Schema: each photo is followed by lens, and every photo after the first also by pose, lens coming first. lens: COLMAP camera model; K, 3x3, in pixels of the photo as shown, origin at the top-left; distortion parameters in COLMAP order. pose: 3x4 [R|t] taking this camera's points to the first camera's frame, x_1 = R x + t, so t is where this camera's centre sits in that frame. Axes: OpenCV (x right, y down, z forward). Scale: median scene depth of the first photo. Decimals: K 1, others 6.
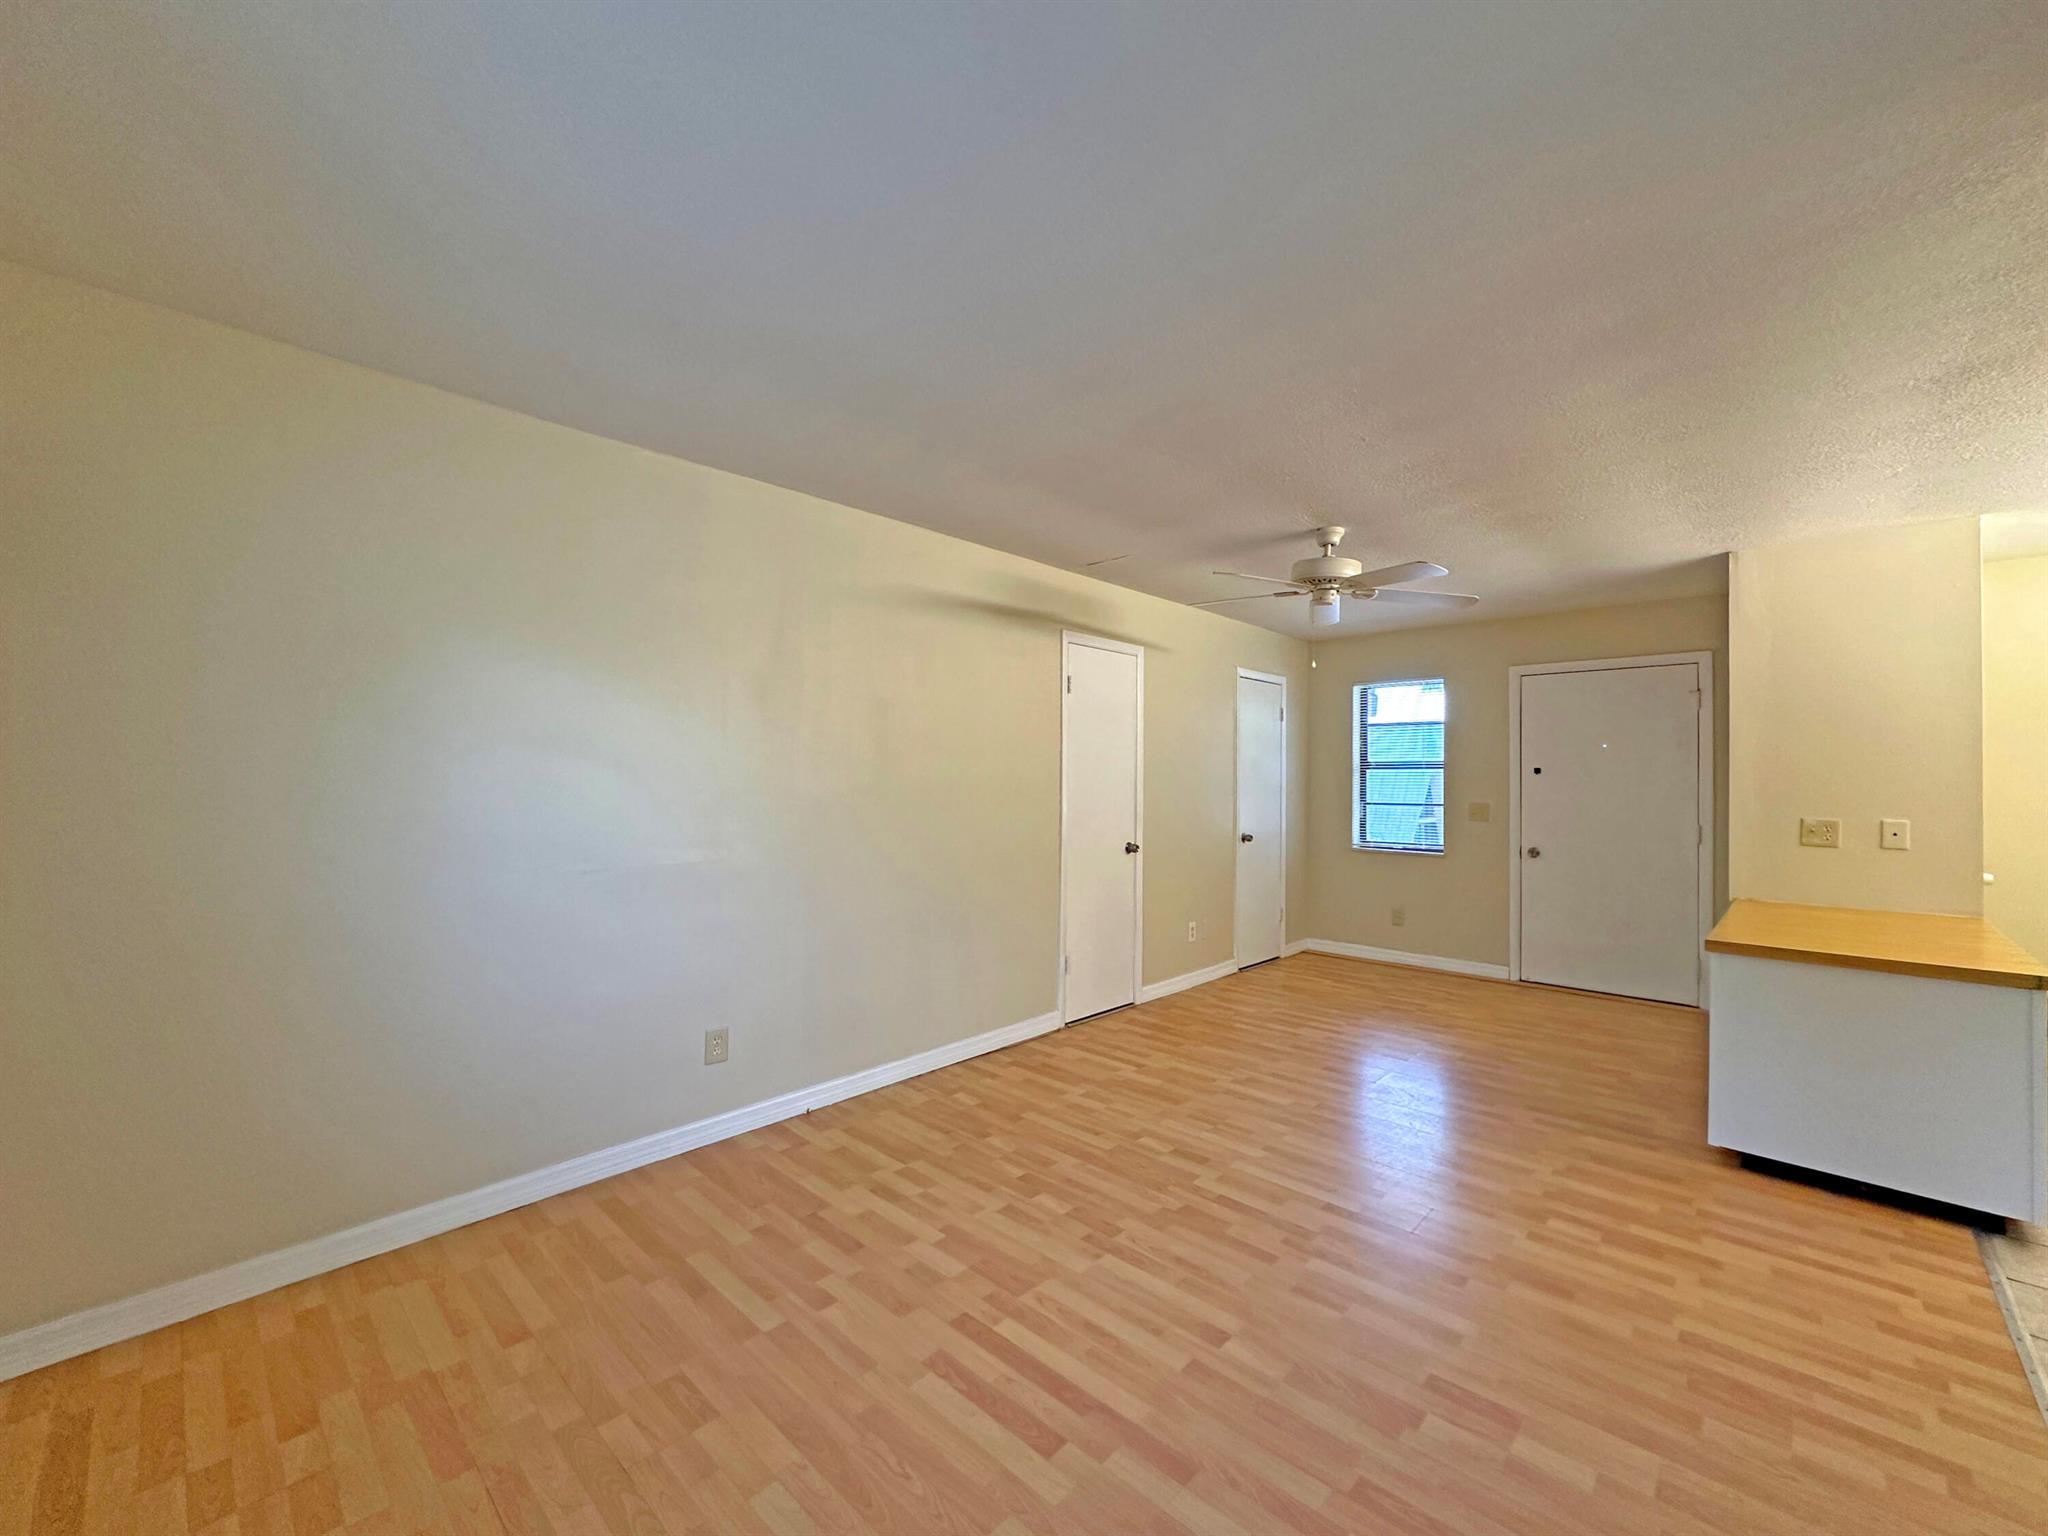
lens RADIAL K [[827.4, 0, 1024.0], [0, 827.4, 768.0], [0, 0, 1]] dist [-0.000584, -0.000086]
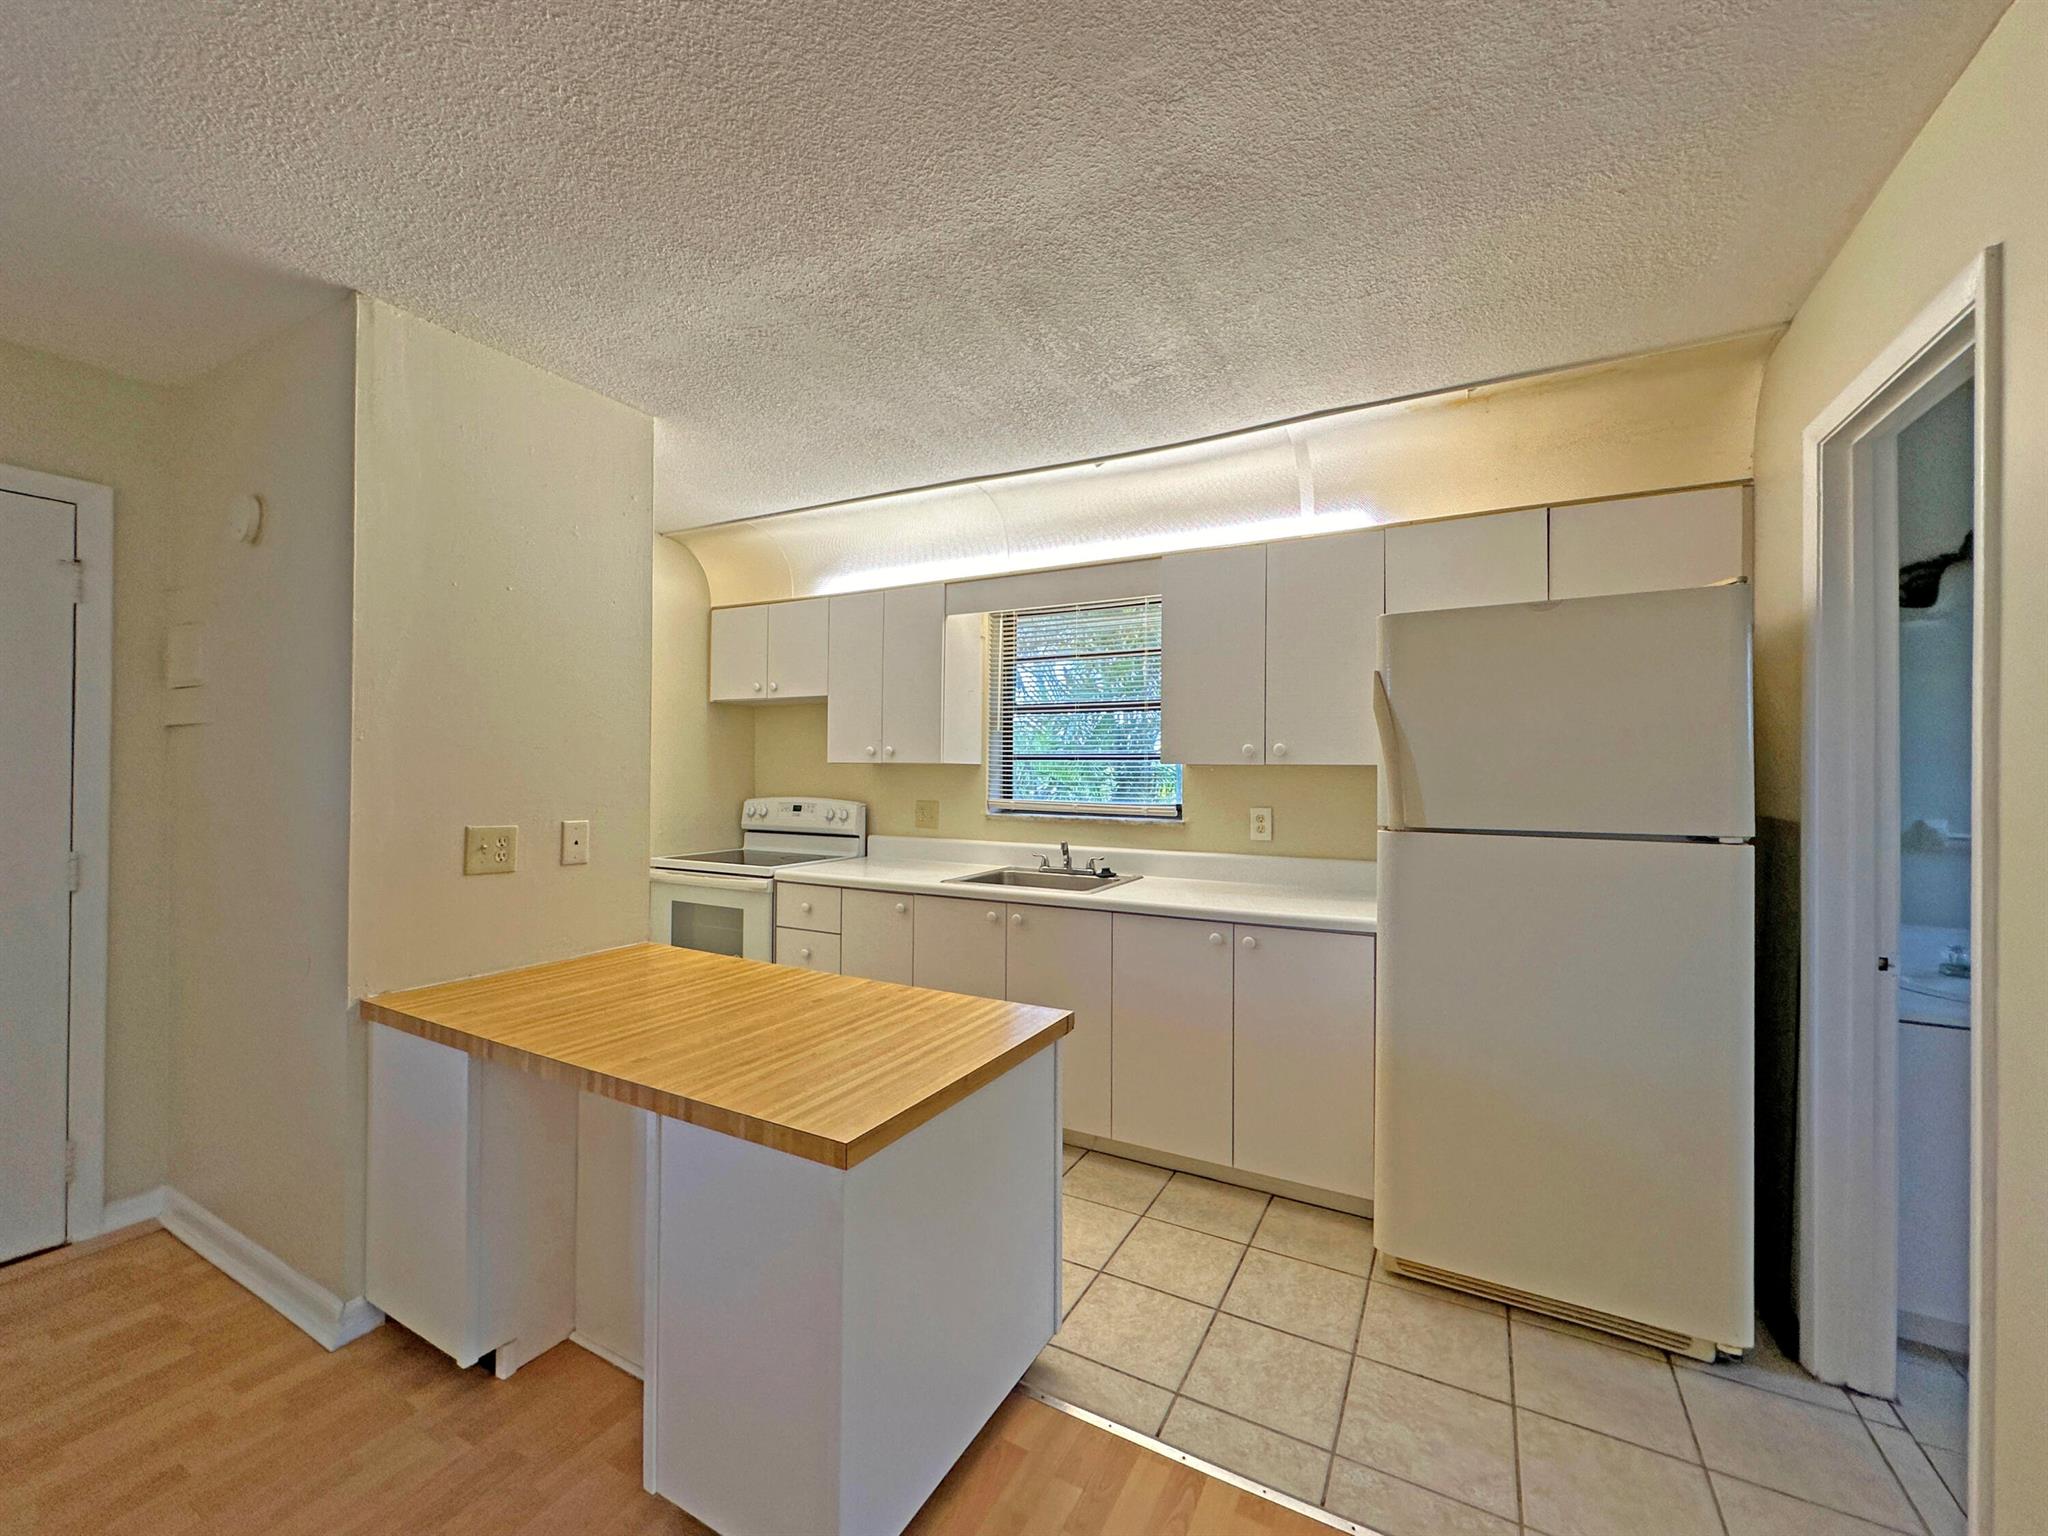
lens RADIAL K [[827.4, 0, 1024.0], [0, 827.4, 768.0], [0, 0, 1]] dist [-0.000584, -0.000086]
pose [[-0.260704, -0.004729, 0.965407, 0.309822], [-0.023759, 0.999717, -0.001519, 0.012490], [-0.965126, -0.023334, -0.260743, 0.819196]]
